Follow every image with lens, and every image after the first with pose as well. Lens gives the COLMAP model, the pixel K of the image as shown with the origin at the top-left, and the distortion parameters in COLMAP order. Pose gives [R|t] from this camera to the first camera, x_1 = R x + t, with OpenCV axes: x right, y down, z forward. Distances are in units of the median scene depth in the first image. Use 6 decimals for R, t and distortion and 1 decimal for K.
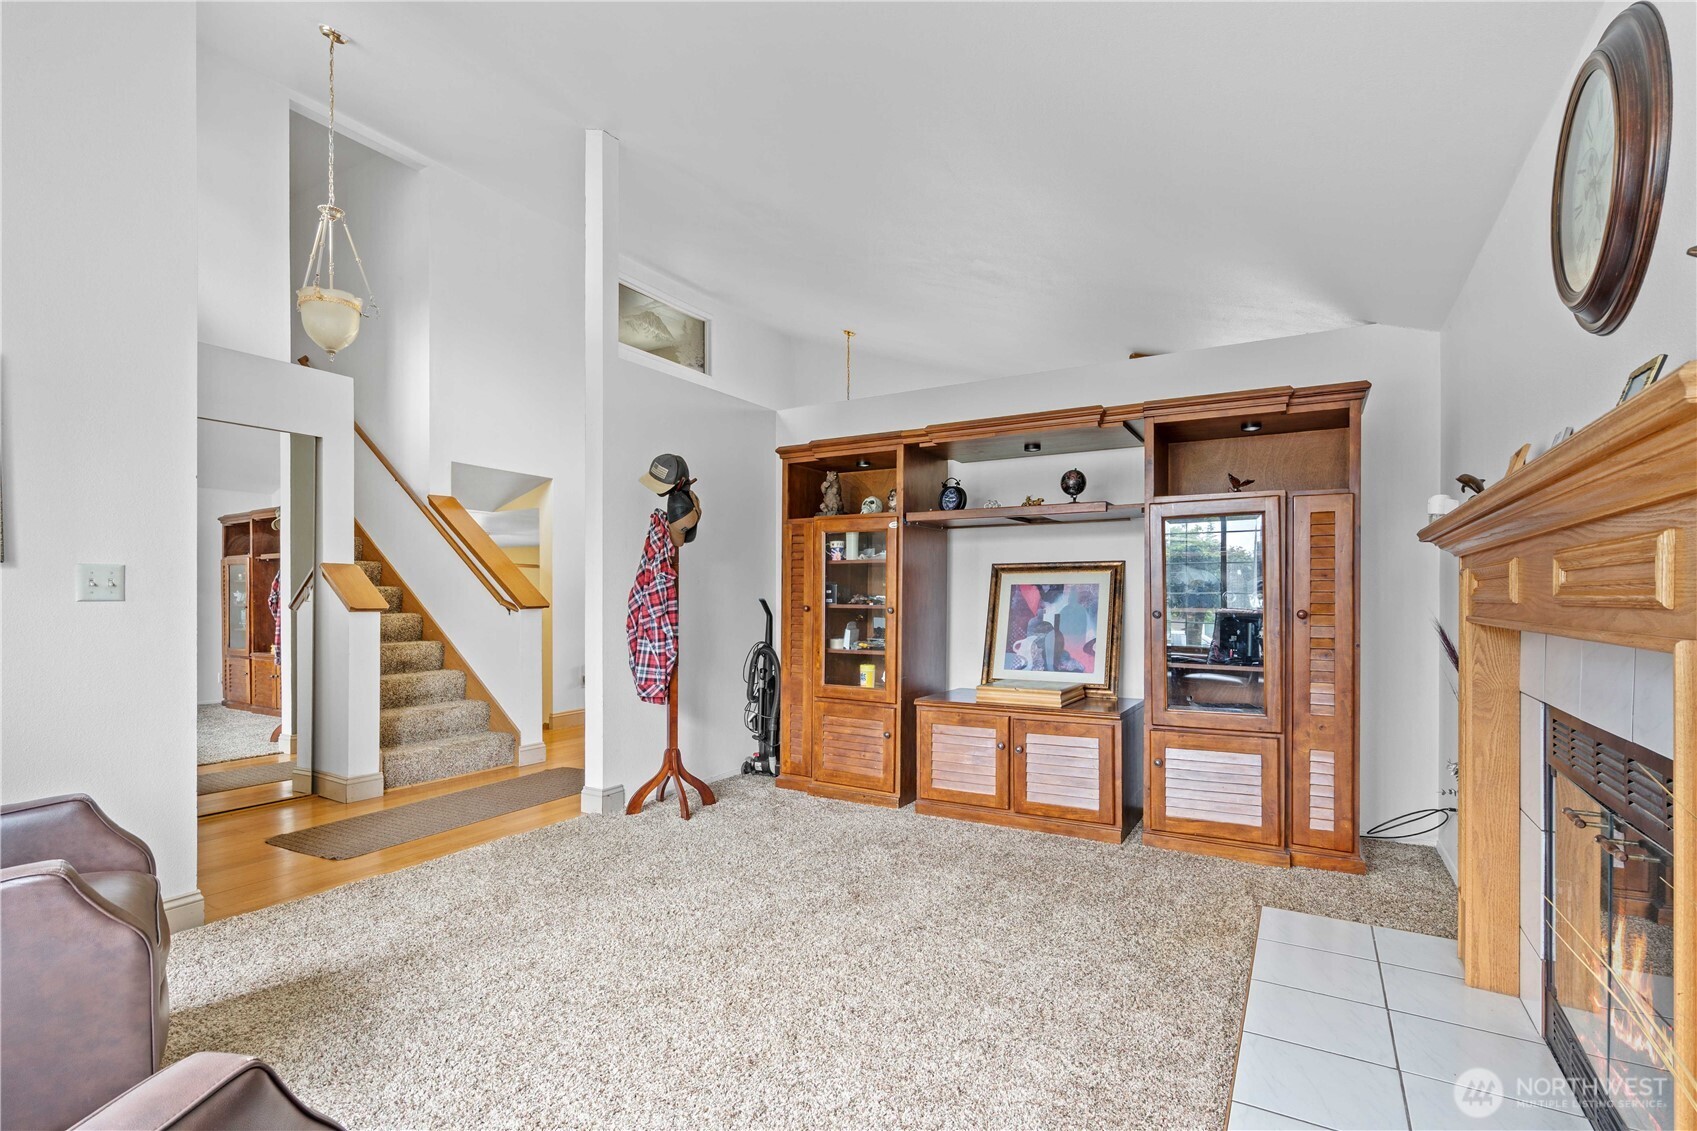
lens RADIAL K [[783.4, 0, 854.5], [0, 783.4, 595.9], [0, 0, 1]] dist [-0.007883, 0.003420]
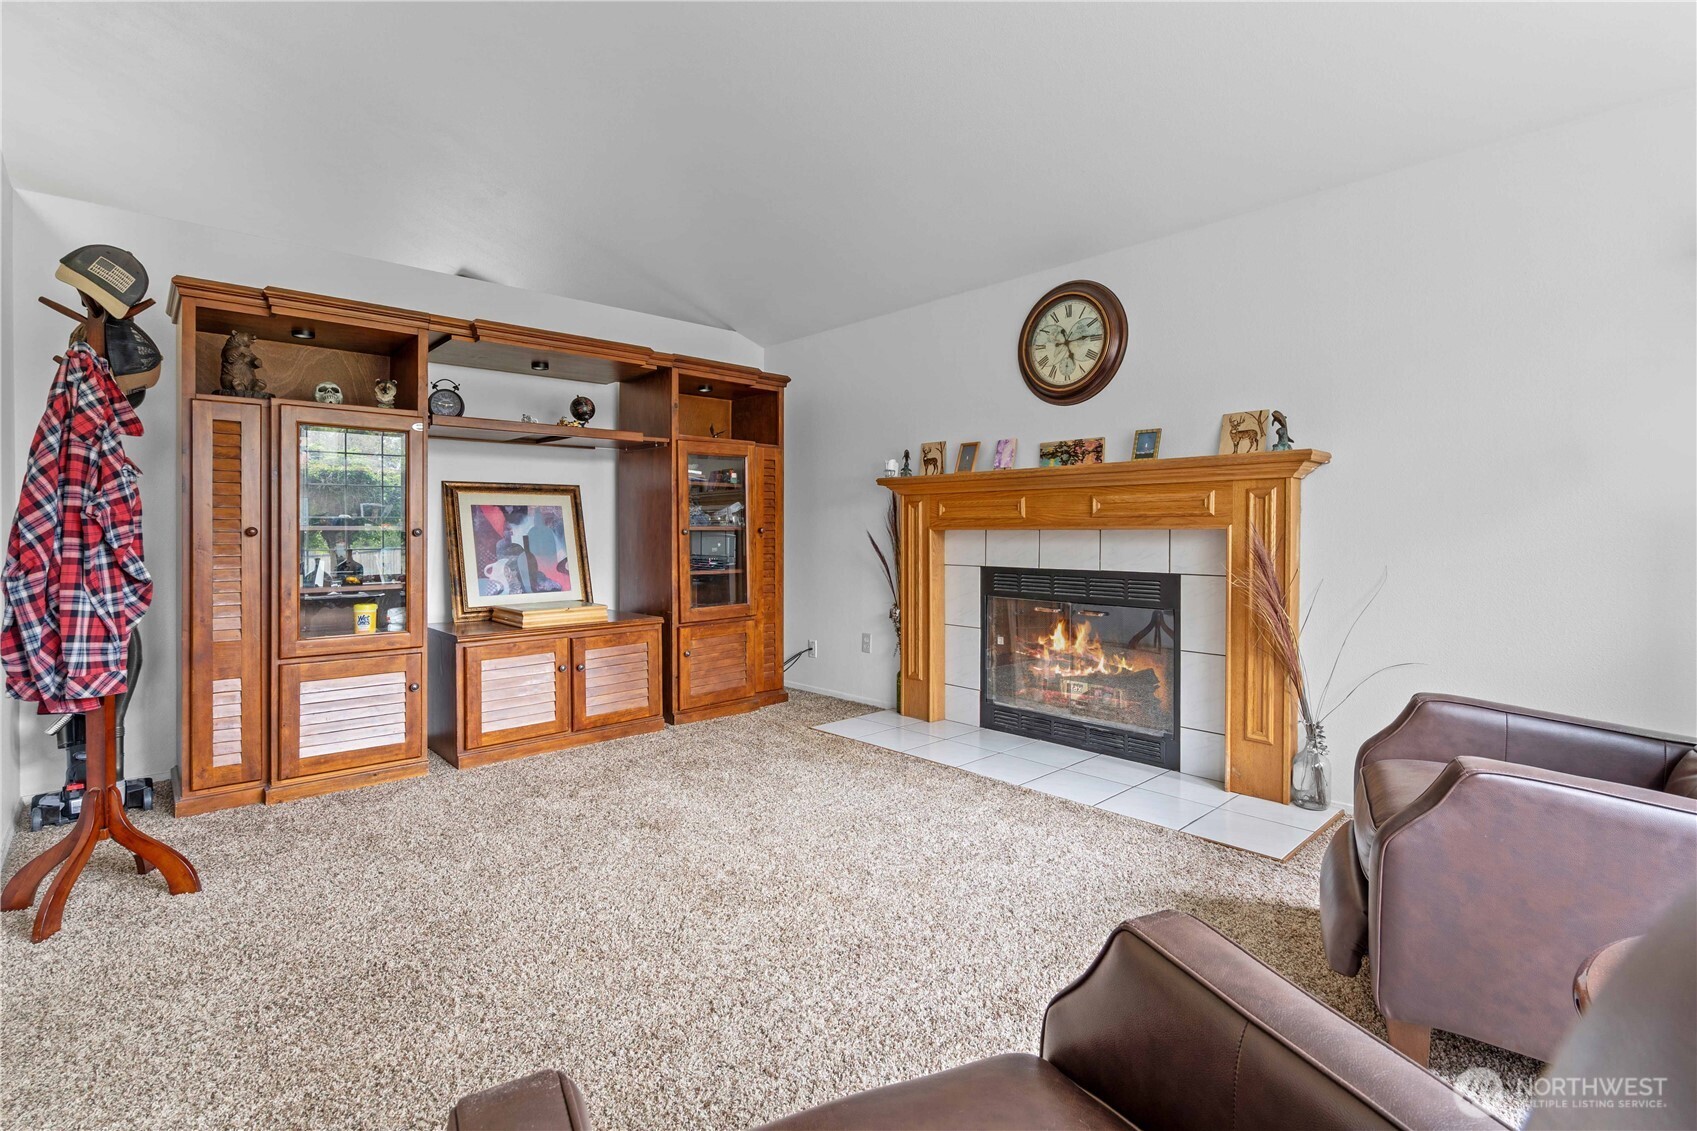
lens RADIAL K [[783.4, 0, 803.1], [0, 783.4, 535.4], [0, 0, 1]] dist [-0.007883, 0.003420]
pose [[0.314572, -0.008881, 0.949192, -0.592656], [-0.001441, 0.999951, 0.009834, 0.013207], [-0.949233, -0.004461, 0.314543, 0.368000]]
